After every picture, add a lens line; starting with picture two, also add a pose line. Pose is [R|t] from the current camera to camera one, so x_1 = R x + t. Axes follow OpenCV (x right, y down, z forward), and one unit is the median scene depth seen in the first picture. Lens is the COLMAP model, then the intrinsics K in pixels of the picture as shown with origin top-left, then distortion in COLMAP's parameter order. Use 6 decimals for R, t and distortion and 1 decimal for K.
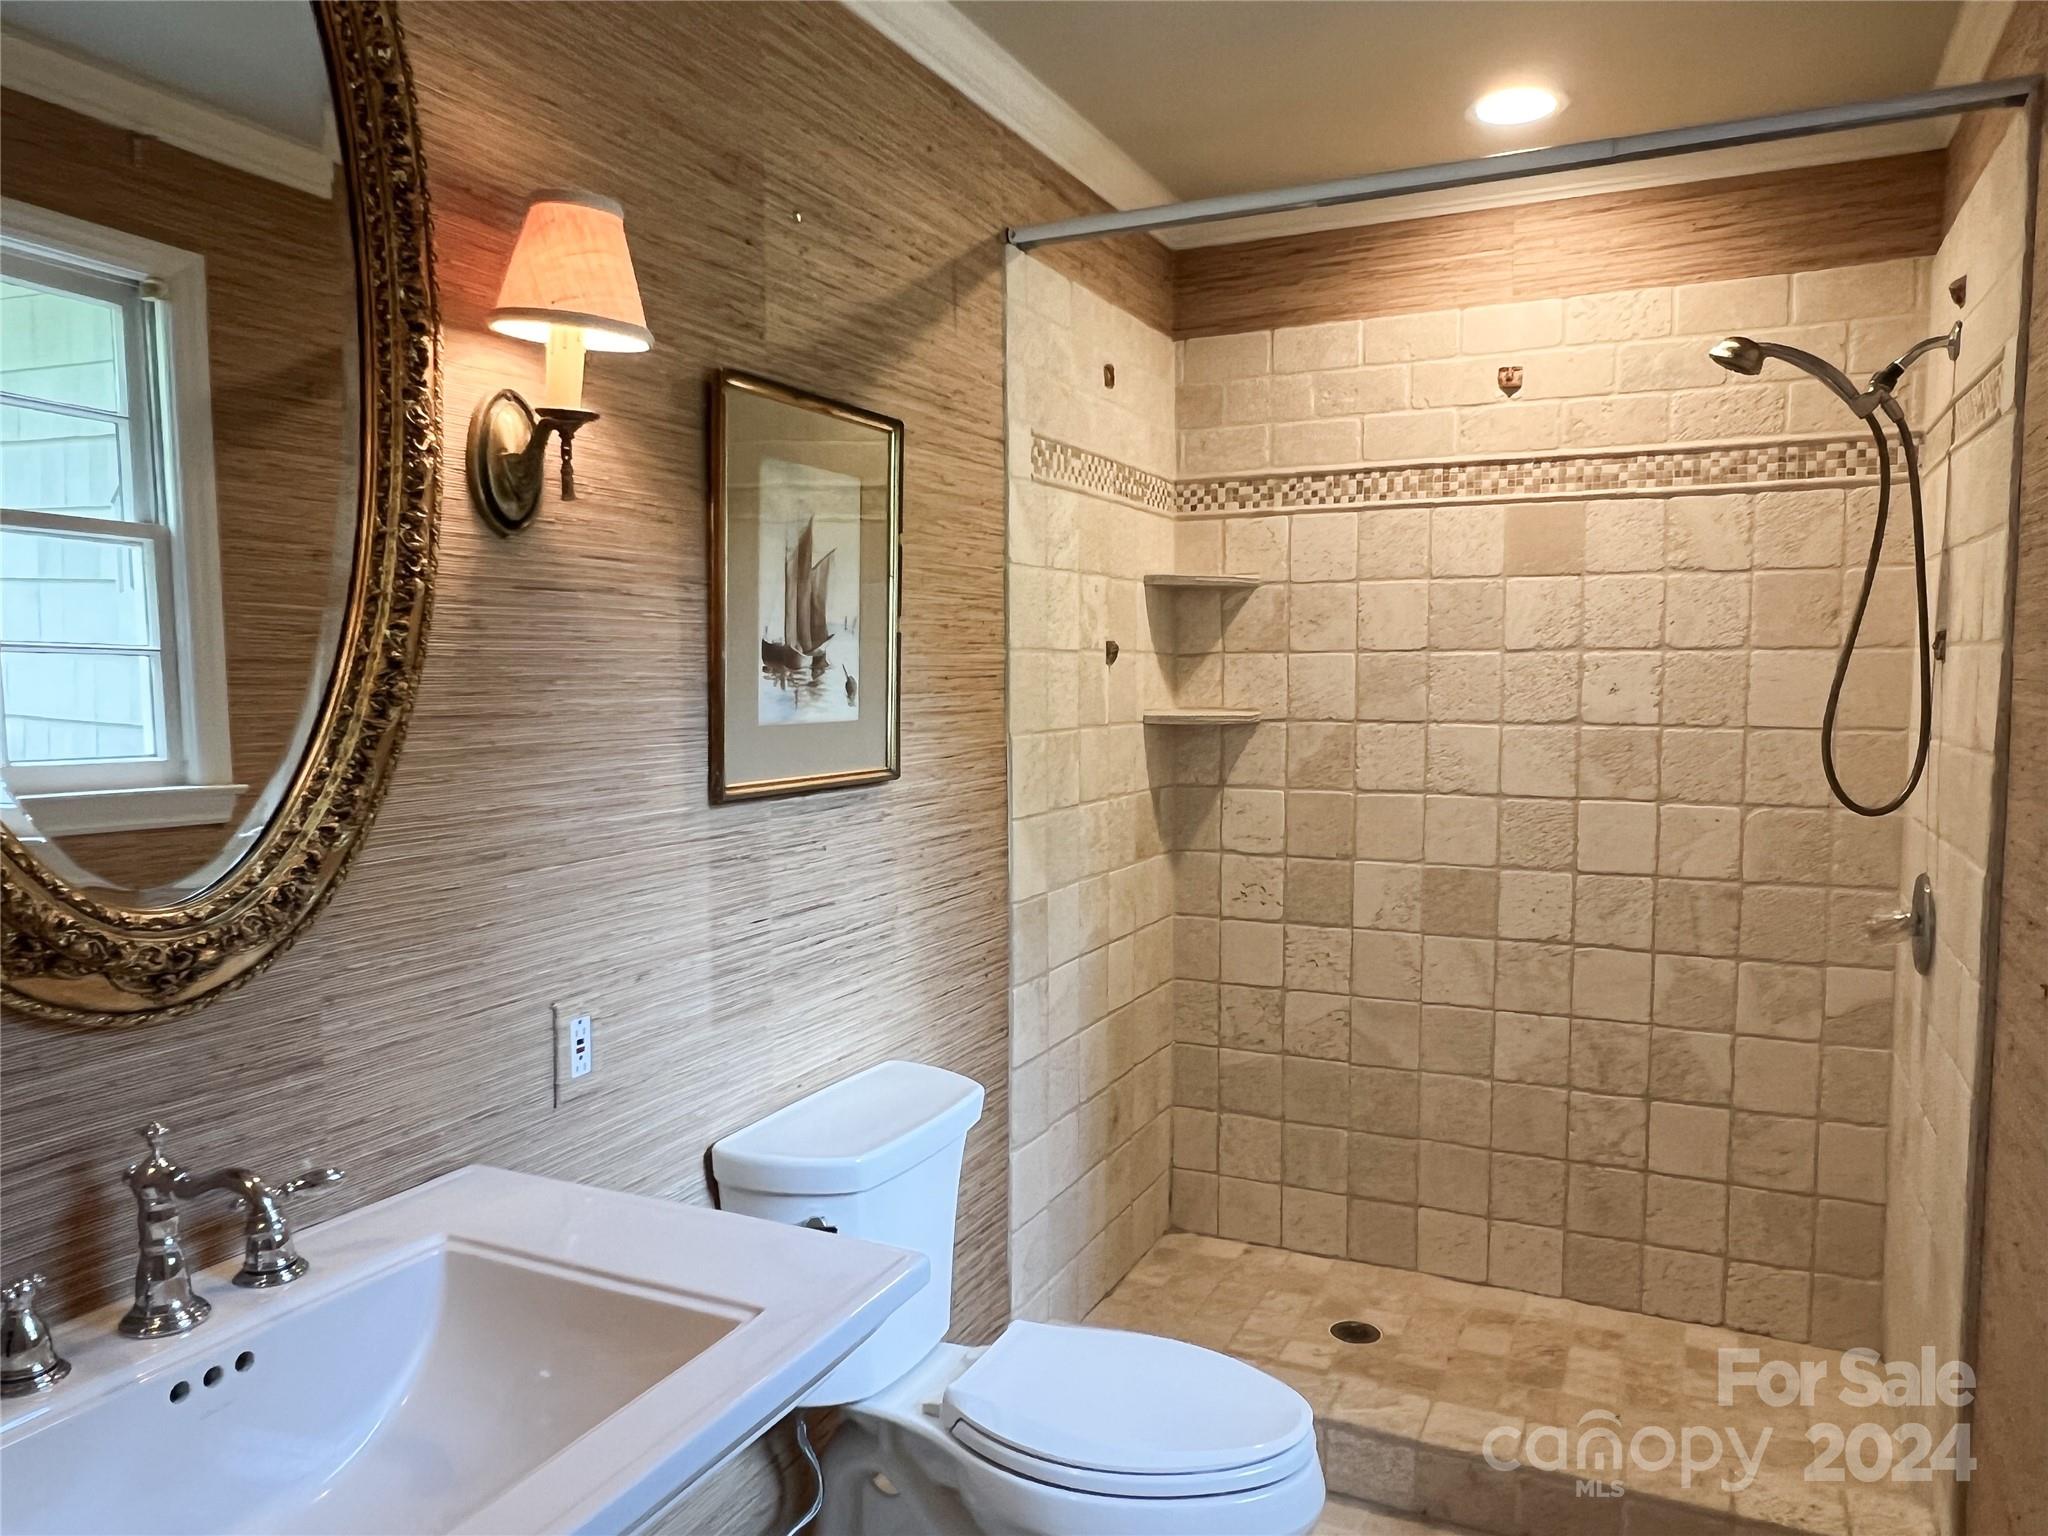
lens RADIAL K [[1428.8, 0, 1013.6], [0, 1428.8, 781.5], [0, 0, 1]] dist [-0.000332, -0.000465]
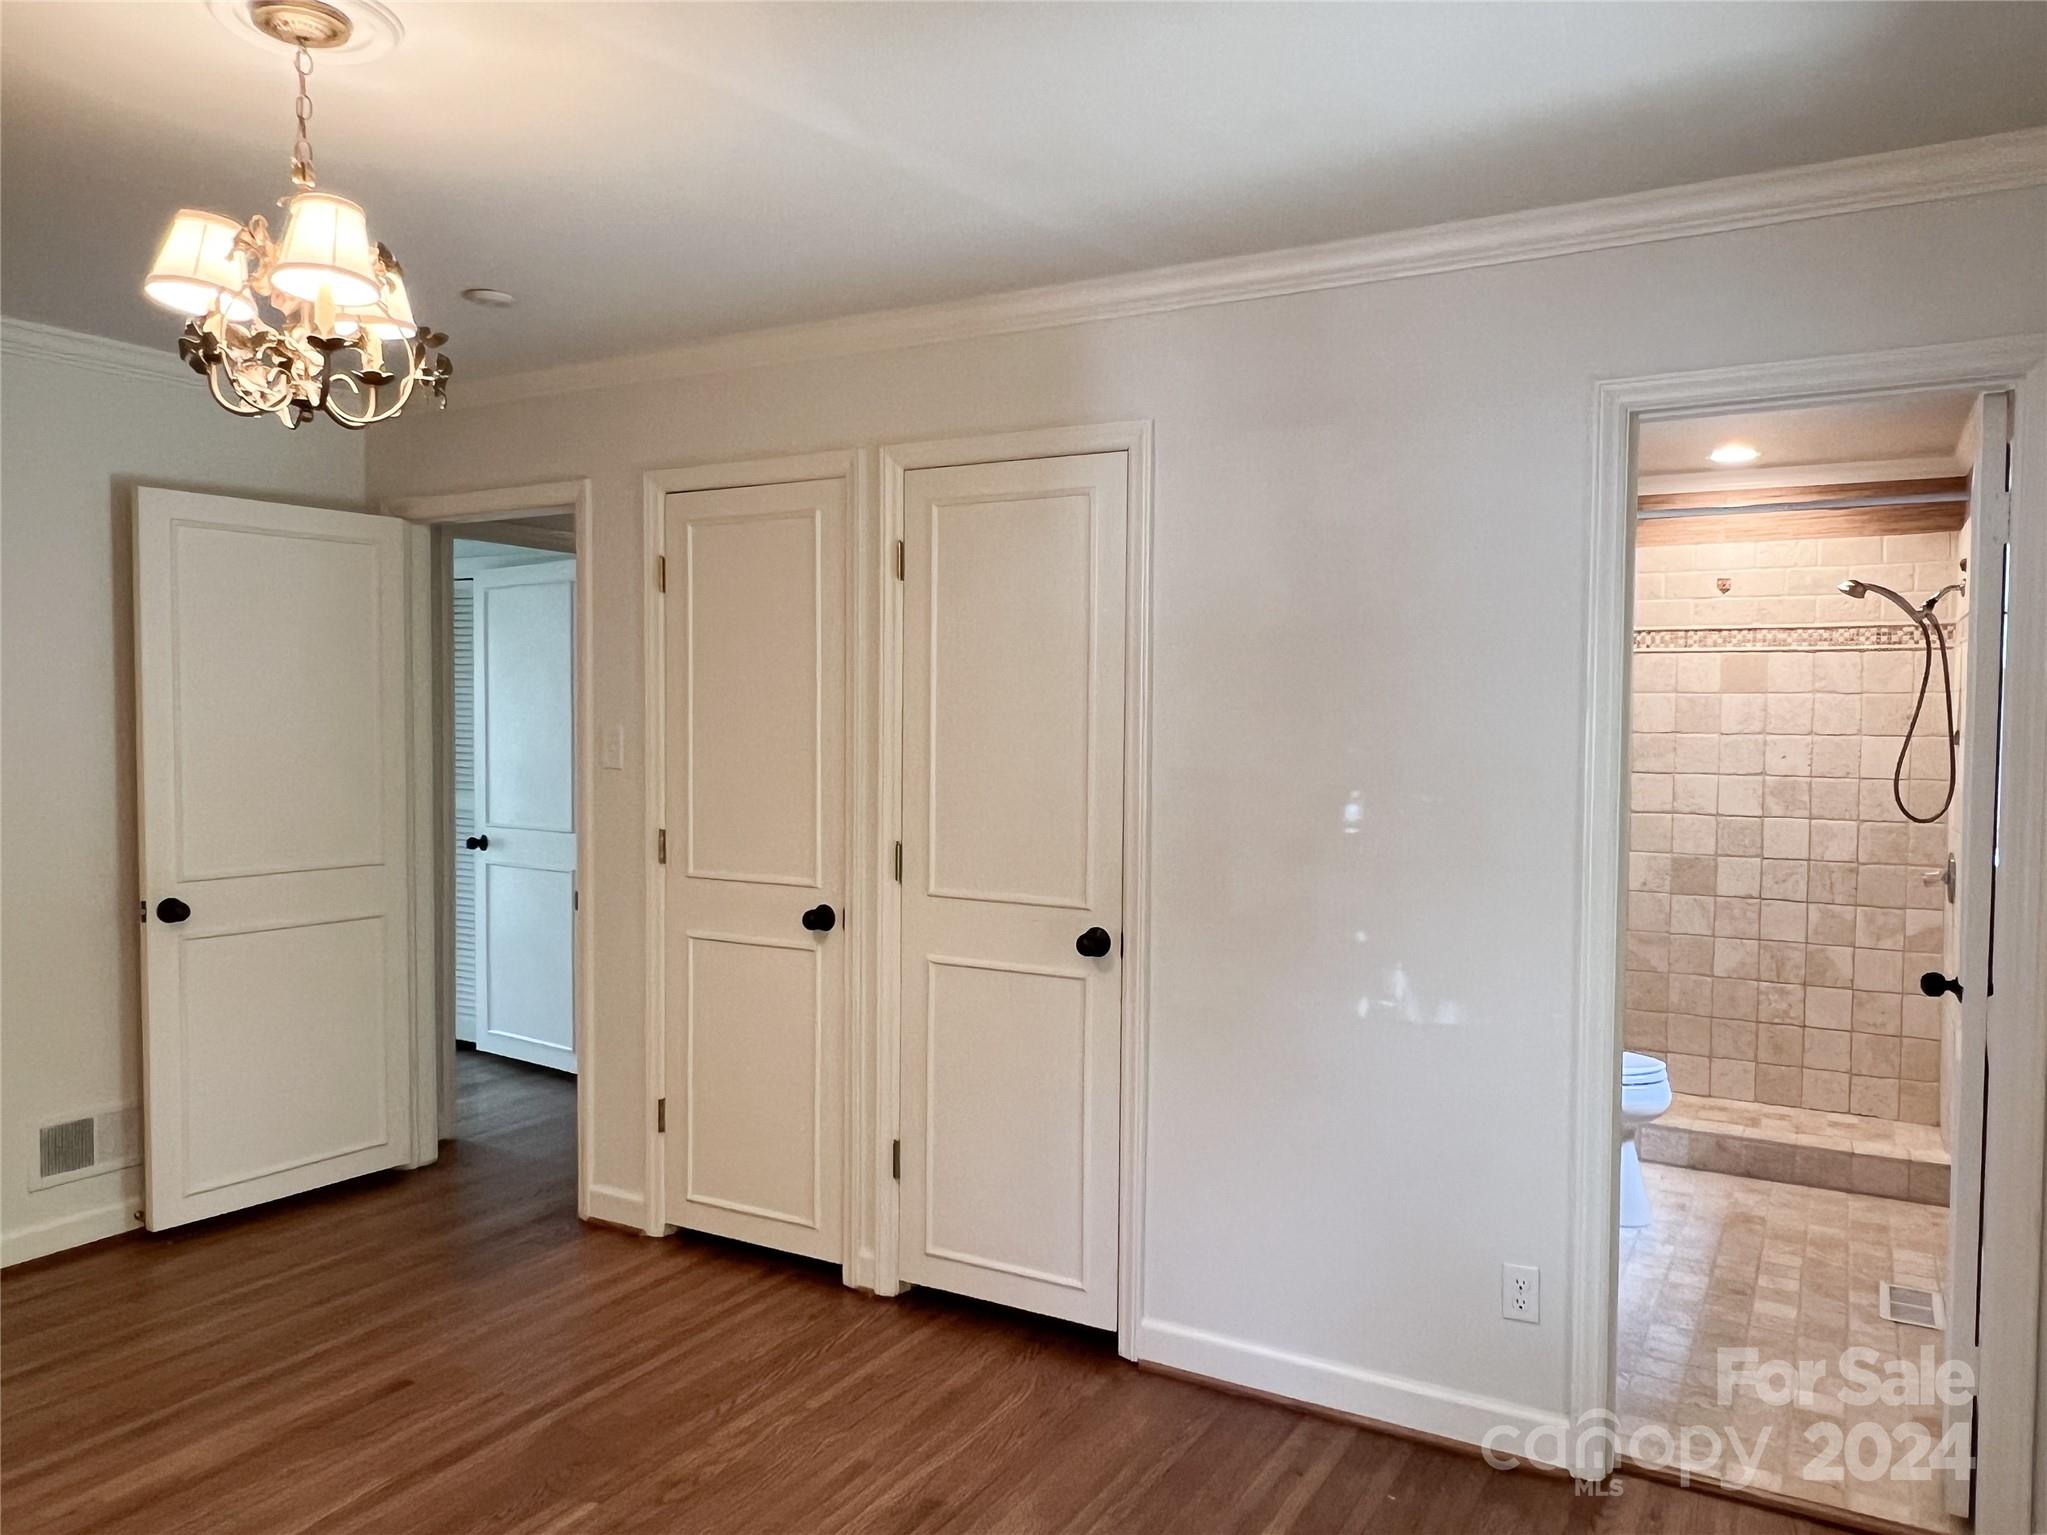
lens RADIAL K [[1428.1, 0, 1026.4], [0, 1428.1, 770.9], [0, 0, 1]] dist [-0.000332, -0.000465]
pose [[0.997679, 0.017767, -0.065741, -0.418399], [-0.020938, 0.998635, -0.047861, 0.060196], [0.064801, 0.049126, 0.996688, -0.864061]]
